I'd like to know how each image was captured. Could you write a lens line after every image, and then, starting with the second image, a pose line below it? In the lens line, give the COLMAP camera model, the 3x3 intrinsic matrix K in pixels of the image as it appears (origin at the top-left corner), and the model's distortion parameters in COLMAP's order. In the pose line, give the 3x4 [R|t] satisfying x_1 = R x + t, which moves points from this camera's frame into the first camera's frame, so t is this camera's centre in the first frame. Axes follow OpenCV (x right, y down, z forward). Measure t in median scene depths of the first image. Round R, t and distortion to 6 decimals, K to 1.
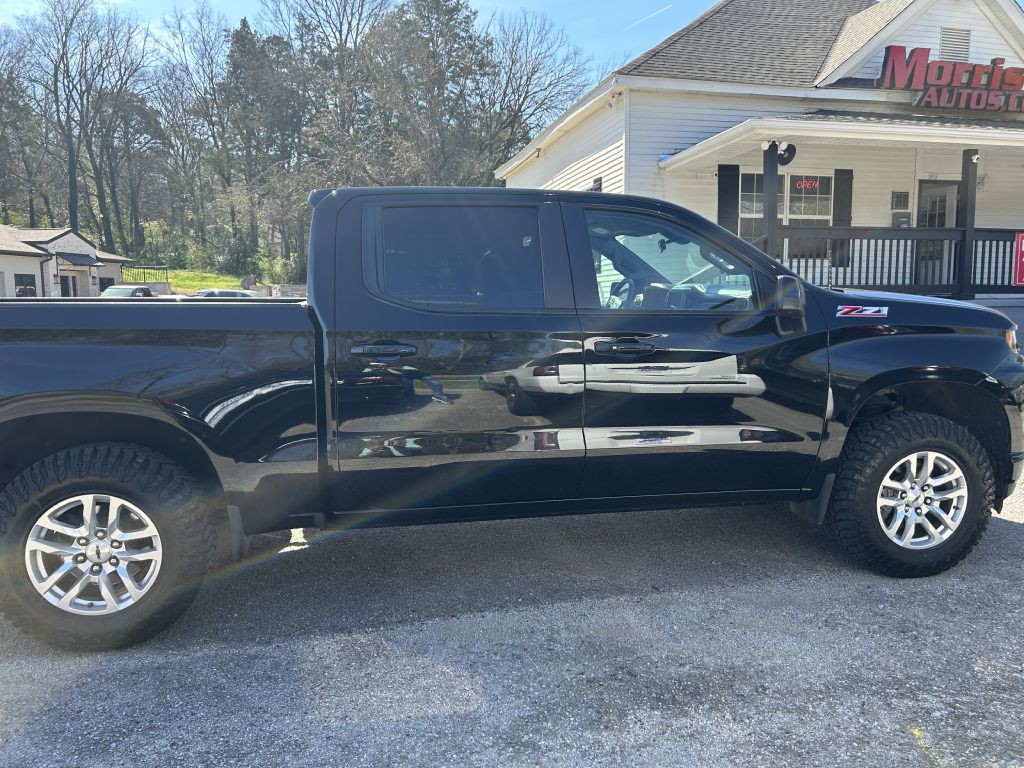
lens RADIAL K [[763.8, 0, 513.3], [0, 763.8, 376.3], [0, 0, 1]] dist [0.053779, -0.058830]
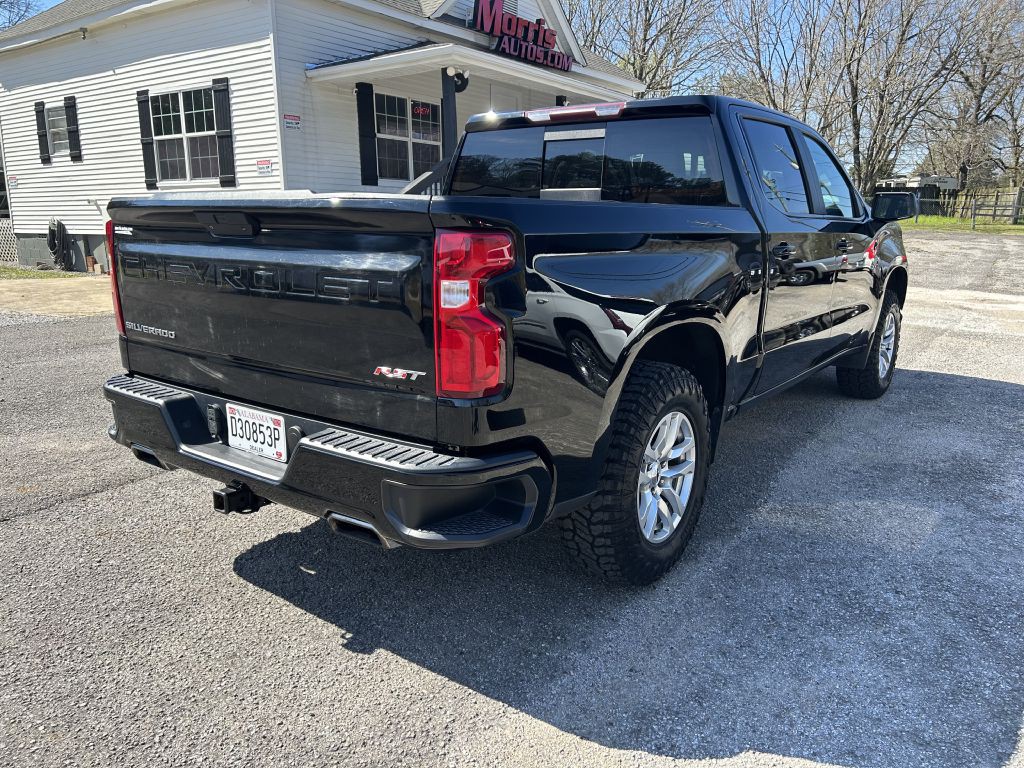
lens RADIAL K [[763.8, 0, 513.3], [0, 763.8, 376.3], [0, 0, 1]] dist [0.053779, -0.058830]
pose [[0.746210, -0.128697, 0.653152, -0.803047], [0.065139, 0.990543, 0.120756, -0.008347], [-0.662516, -0.047564, 0.747536, 0.275769]]
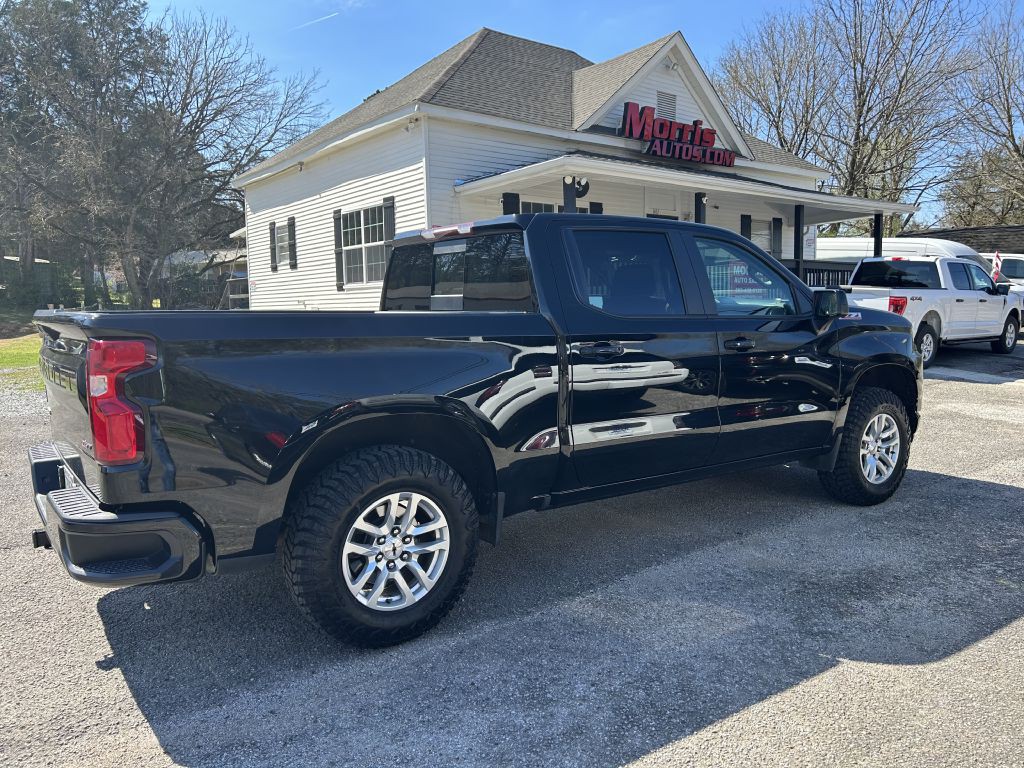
lens RADIAL K [[763.8, 0, 513.3], [0, 763.8, 376.3], [0, 0, 1]] dist [0.053779, -0.058830]
pose [[0.911401, -0.040711, 0.409500, -0.516047], [0.049722, 0.998698, -0.011377, 0.008715], [-0.408504, 0.030730, 0.912239, -0.013619]]
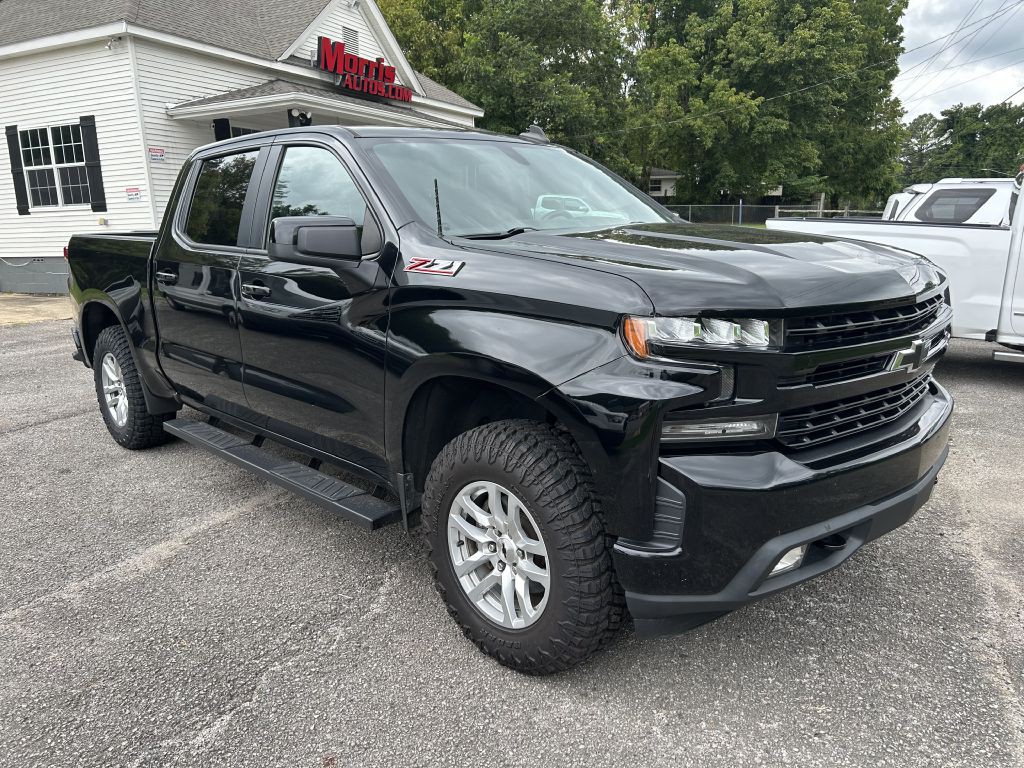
lens RADIAL K [[763.8, 0, 513.3], [0, 763.8, 376.3], [0, 0, 1]] dist [0.053779, -0.058830]
pose [[0.633889, -0.160144, 0.756663, -1.083550], [0.102409, 0.987094, 0.123121, 0.029944], [-0.766614, -0.000556, 0.642108, -0.236475]]
